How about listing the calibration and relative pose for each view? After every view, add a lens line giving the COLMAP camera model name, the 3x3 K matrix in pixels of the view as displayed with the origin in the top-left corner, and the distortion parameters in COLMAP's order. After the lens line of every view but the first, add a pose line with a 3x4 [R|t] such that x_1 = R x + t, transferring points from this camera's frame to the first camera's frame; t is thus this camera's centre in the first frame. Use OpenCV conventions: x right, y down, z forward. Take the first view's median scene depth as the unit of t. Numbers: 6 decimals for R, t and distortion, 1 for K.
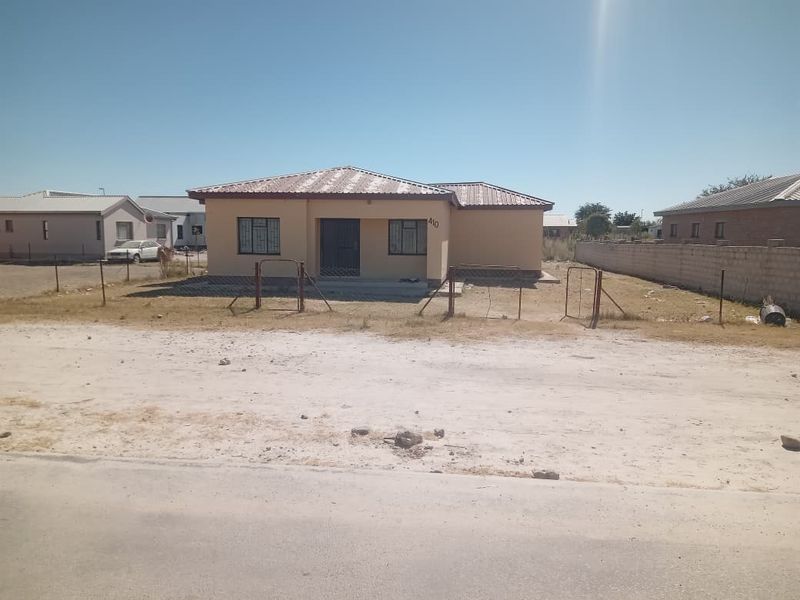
lens RADIAL K [[597.6, 0, 400.0], [0, 597.6, 300.0], [0, 0, 1]] dist [0.010336, 0.002893]
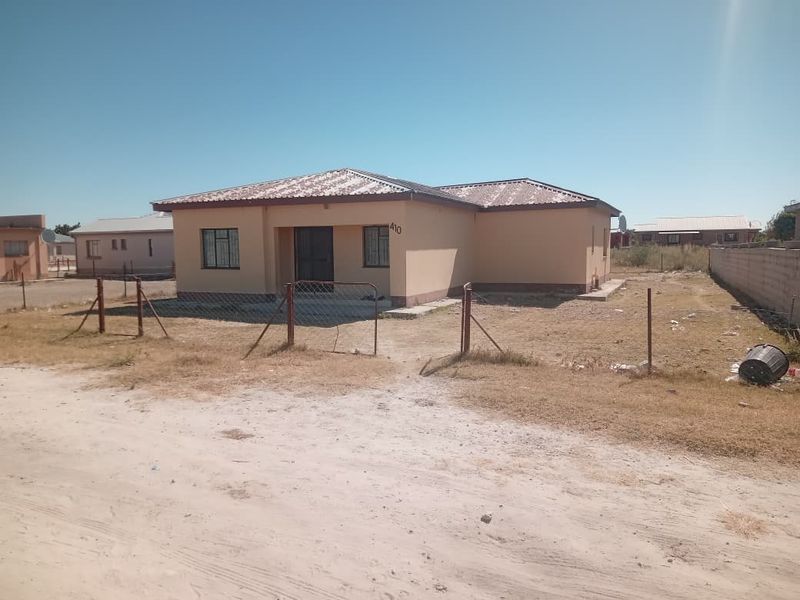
lens RADIAL K [[597.6, 0, 400.0], [0, 597.6, 300.0], [0, 0, 1]] dist [0.010336, 0.002893]
pose [[0.953058, 0.004202, -0.302759, 0.302888], [-0.010033, 0.999793, -0.017706, -0.015200], [0.302622, 0.019912, 0.952903, 0.213256]]
